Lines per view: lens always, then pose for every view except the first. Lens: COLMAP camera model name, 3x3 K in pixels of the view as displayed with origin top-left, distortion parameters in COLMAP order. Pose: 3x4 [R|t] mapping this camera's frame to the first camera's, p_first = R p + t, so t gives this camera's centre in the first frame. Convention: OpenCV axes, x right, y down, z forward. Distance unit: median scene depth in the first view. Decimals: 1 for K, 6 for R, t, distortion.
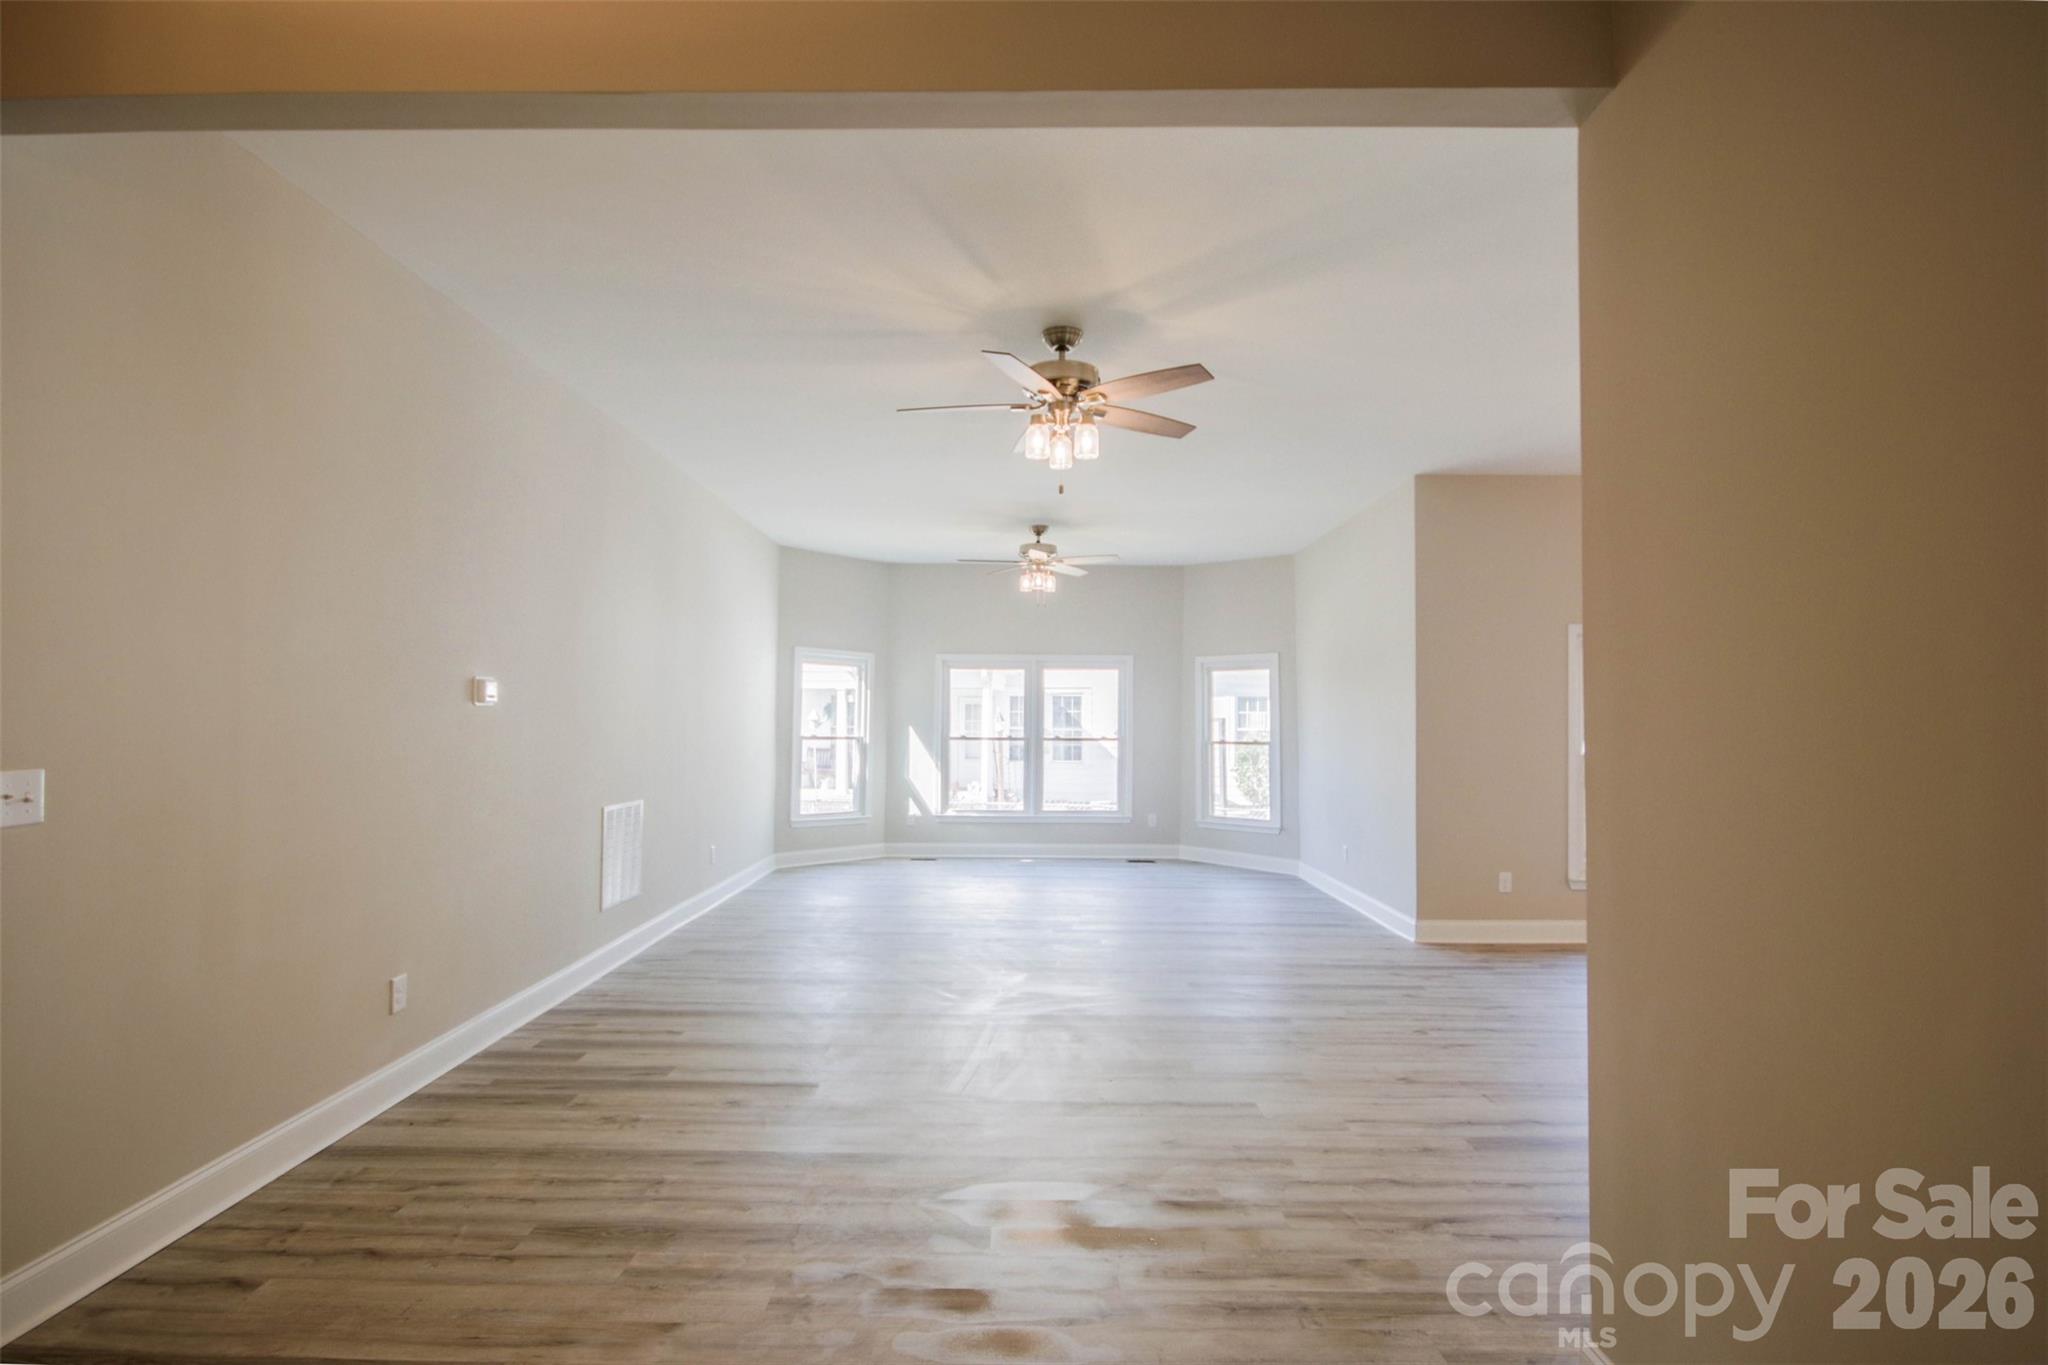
lens RADIAL K [[989.2, 0, 1015.7], [0, 989.2, 691.3], [0, 0, 1]] dist [0.000692, -0.000365]
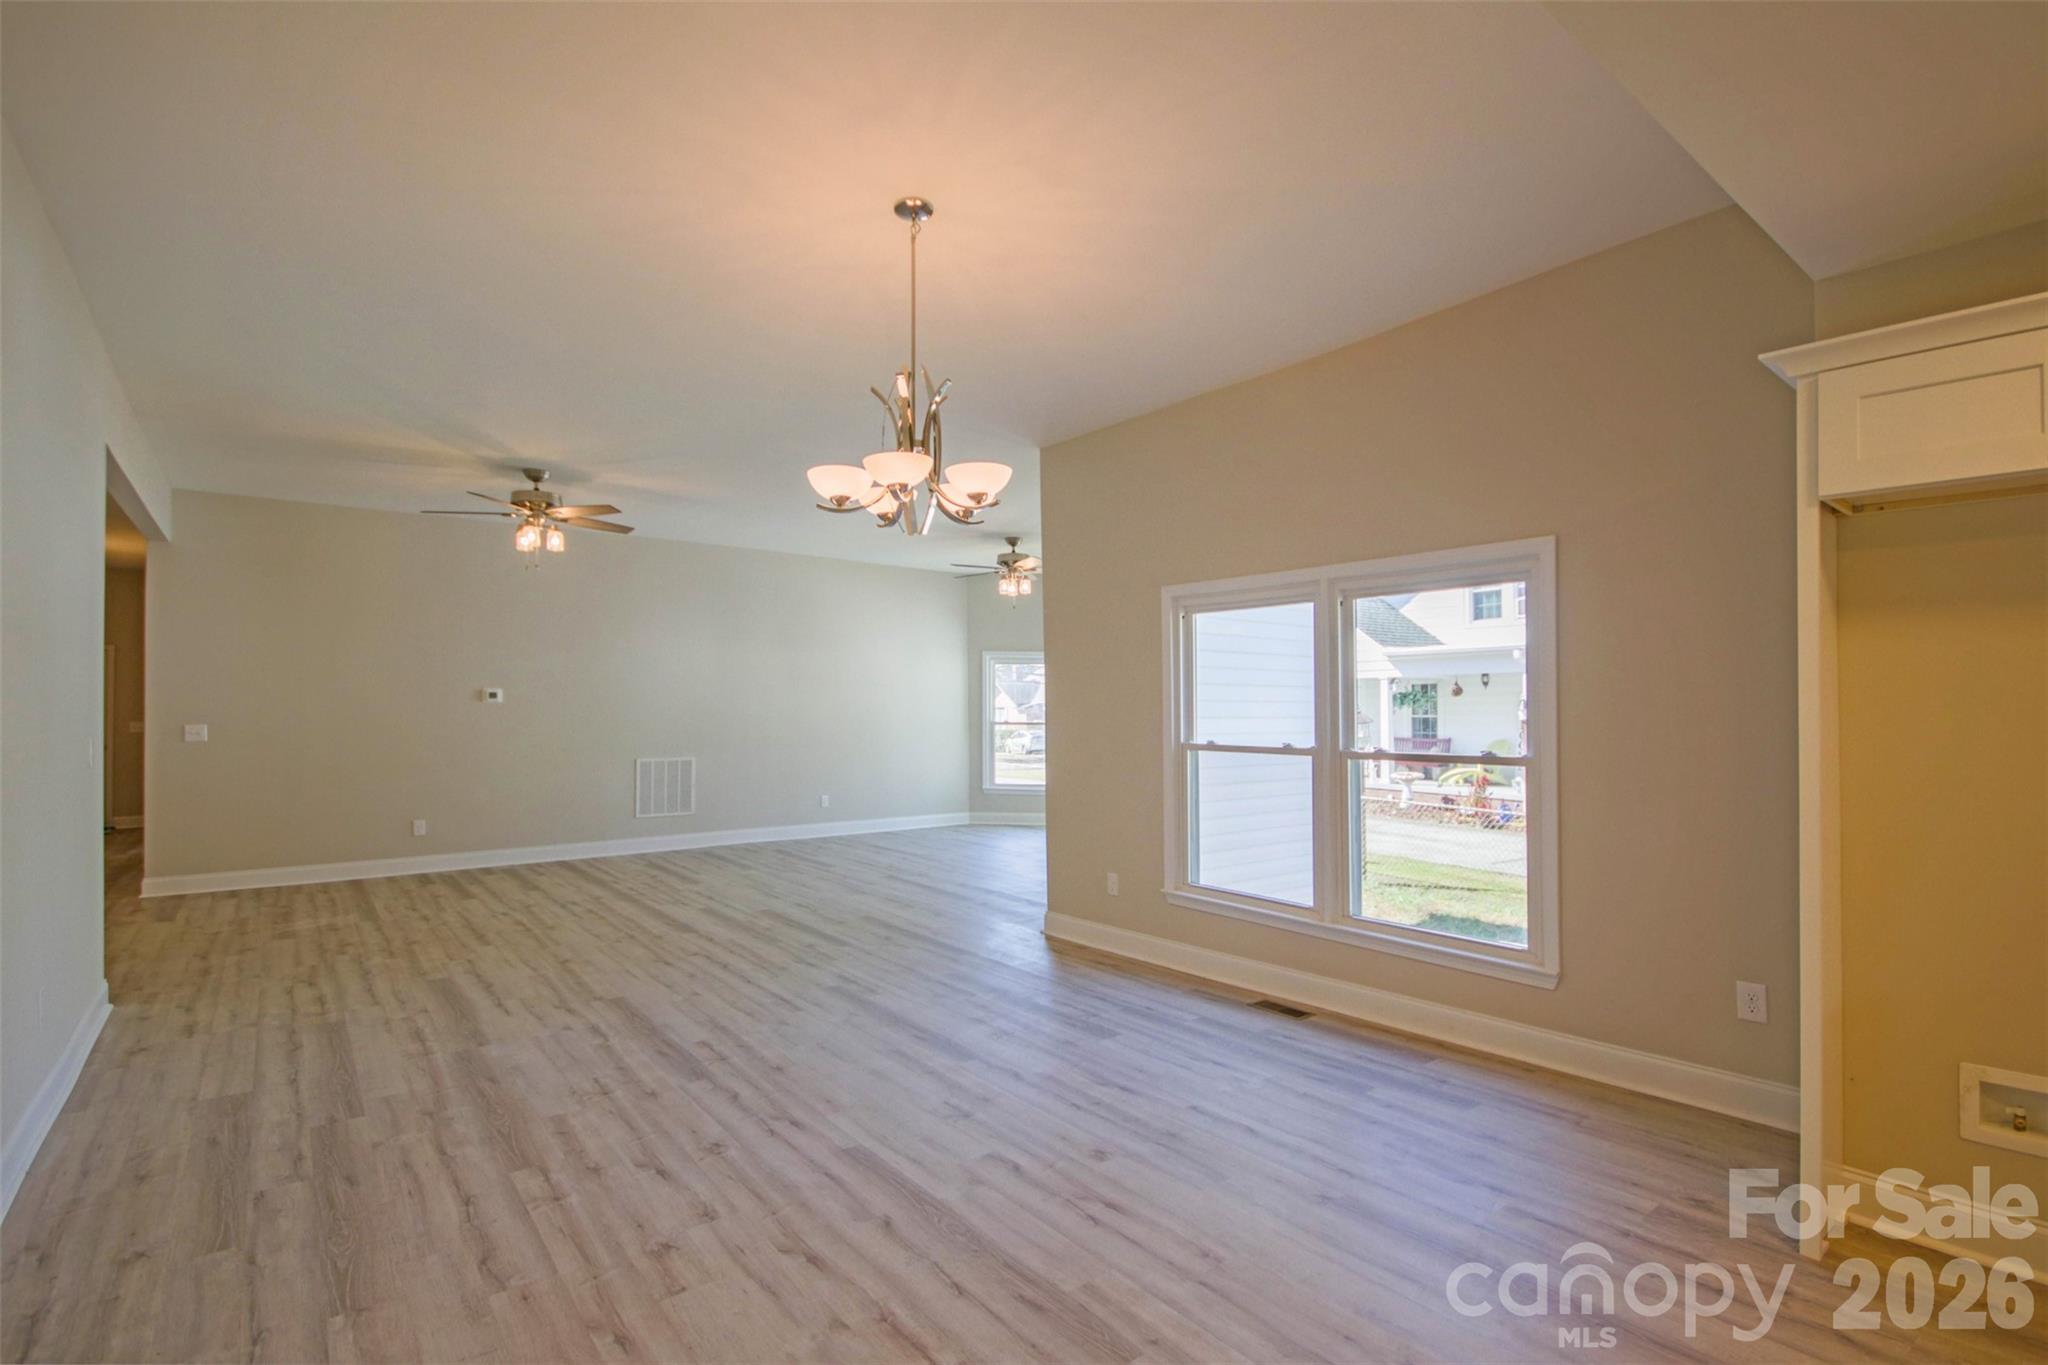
lens RADIAL K [[959.7, 0, 1030.5], [0, 959.7, 687.6], [0, 0, 1]] dist [-0.000187, -0.000621]
pose [[0.631784, -0.024436, -0.774759, 1.431823], [0.026951, 0.999591, -0.009550, 0.028113], [0.774676, -0.014847, 0.632185, 0.503931]]
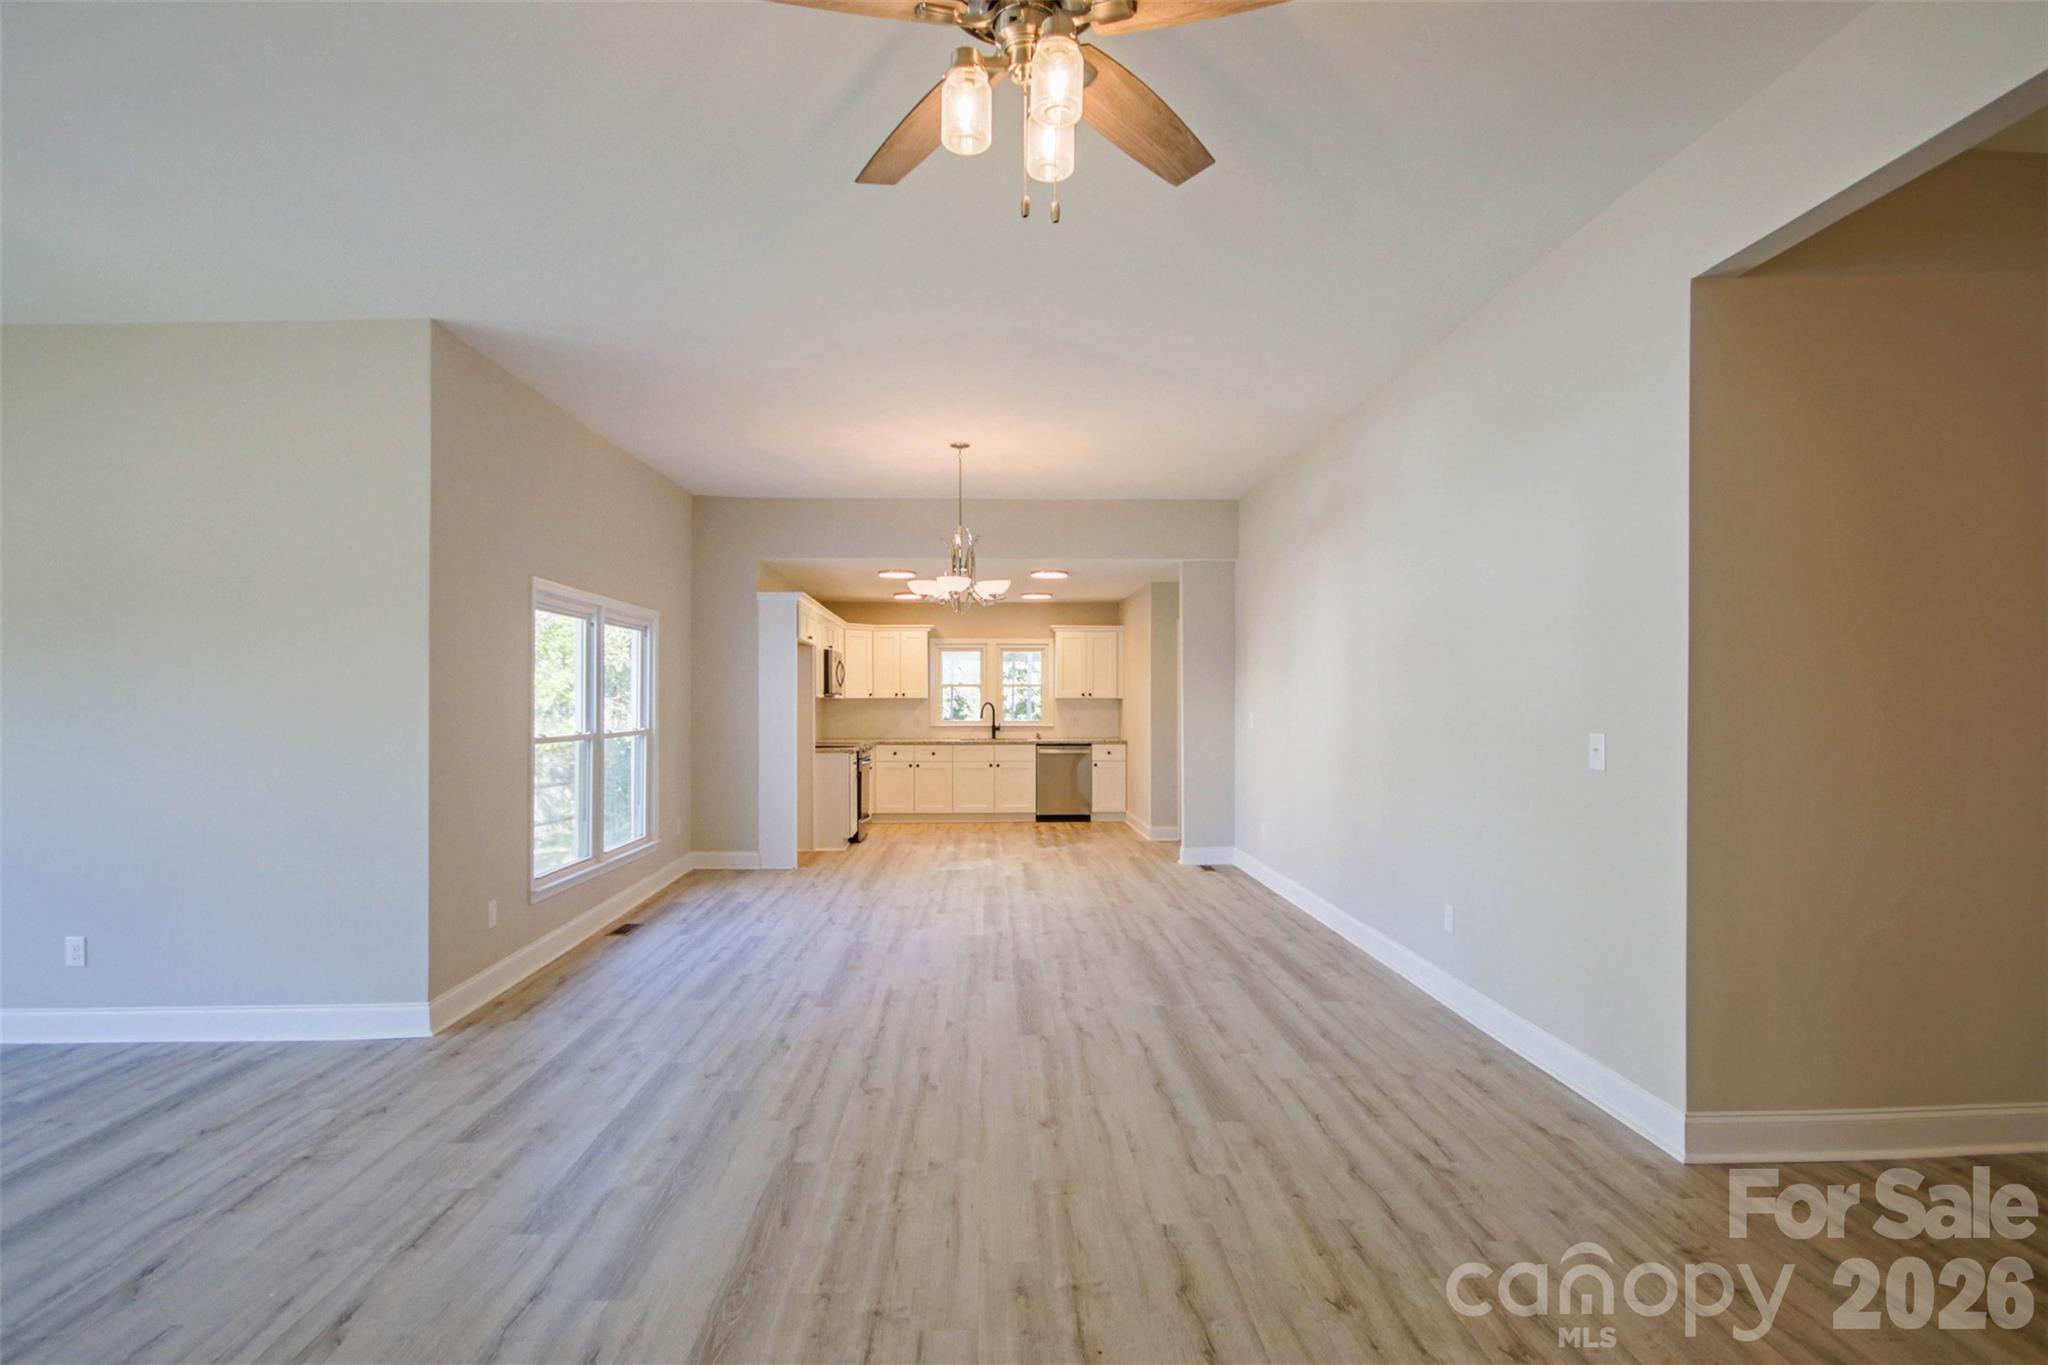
lens RADIAL K [[989.2, 0, 1015.7], [0, 989.2, 691.3], [0, 0, 1]] dist [0.000692, -0.000365]
pose [[-0.042115, 0.001814, 0.999111, -0.335217], [-0.023487, 0.999720, -0.002805, 0.024428], [-0.998837, -0.023585, -0.042060, 0.819958]]
